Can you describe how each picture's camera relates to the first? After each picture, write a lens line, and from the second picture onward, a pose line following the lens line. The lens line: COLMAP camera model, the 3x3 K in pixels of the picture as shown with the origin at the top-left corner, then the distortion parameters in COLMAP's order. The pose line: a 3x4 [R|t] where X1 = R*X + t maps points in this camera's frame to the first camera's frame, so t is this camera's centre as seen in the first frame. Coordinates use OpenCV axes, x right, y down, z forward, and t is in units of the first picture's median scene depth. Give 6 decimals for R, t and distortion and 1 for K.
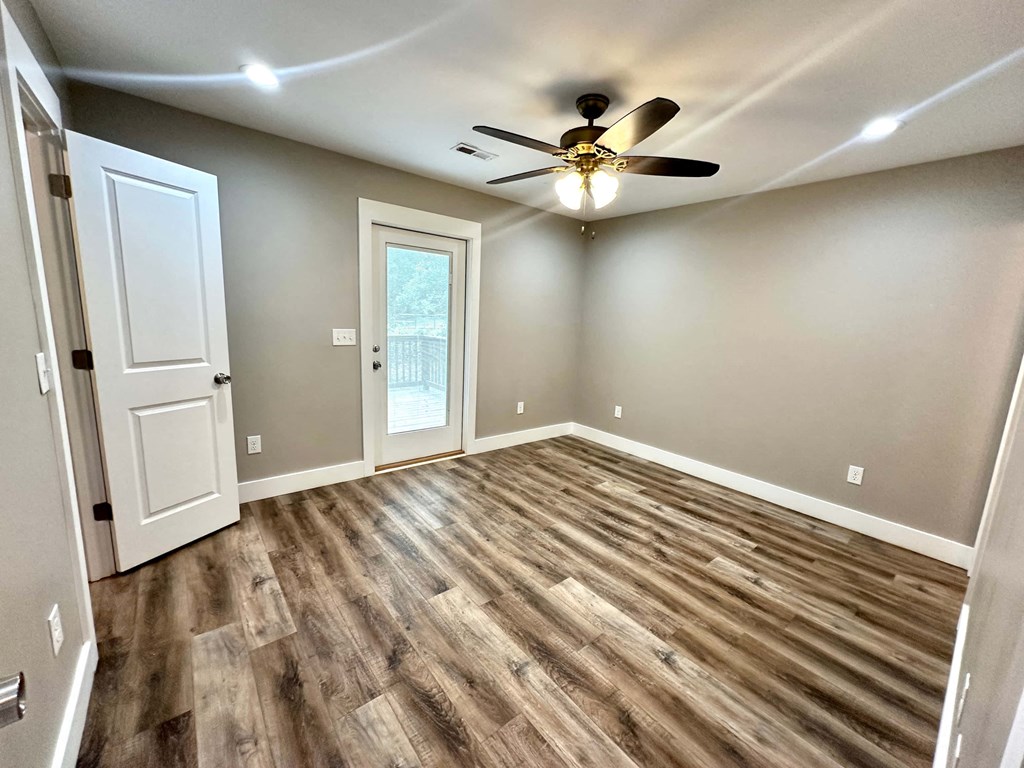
lens RADIAL K [[408.1, 0, 511.2], [0, 408.1, 383.8], [0, 0, 1]] dist [-0.001981, 0.000584]
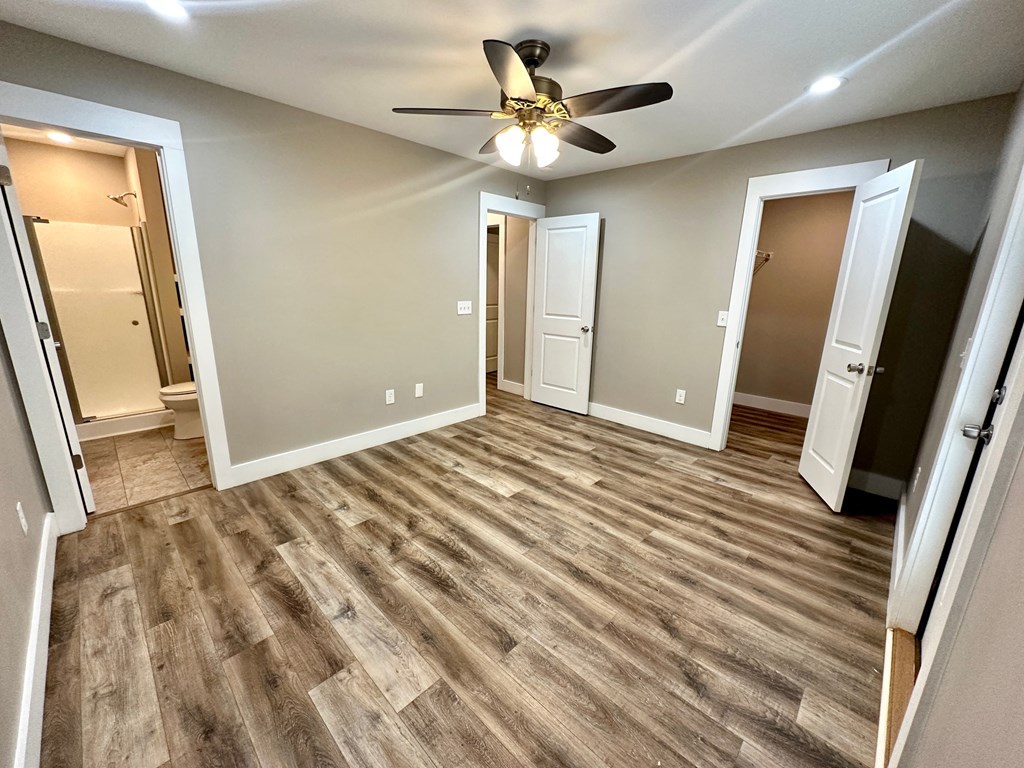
lens RADIAL K [[405.1, 0, 512.0], [0, 405.1, 384.0], [0, 0, 1]] dist [0.000898, 0.000262]
pose [[-0.990276, -0.043364, -0.132188, 0.287051], [-0.092451, 0.915149, 0.392371, -0.292782], [0.103957, 0.400776, -0.910259, 1.839328]]
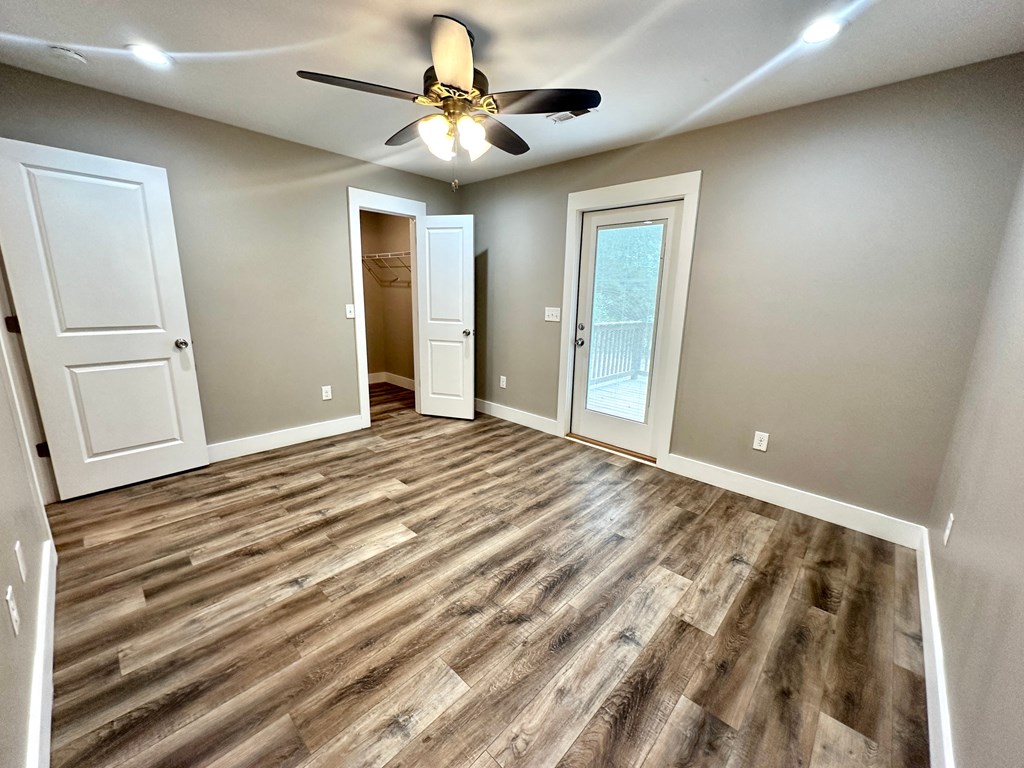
lens RADIAL K [[408.1, 0, 511.2], [0, 408.1, 383.8], [0, 0, 1]] dist [-0.001981, 0.000584]
pose [[0.129354, 0.166658, -0.977493, 1.043478], [-0.185080, 0.972510, 0.141316, -0.079772], [0.974173, 0.162635, 0.156643, 0.940725]]
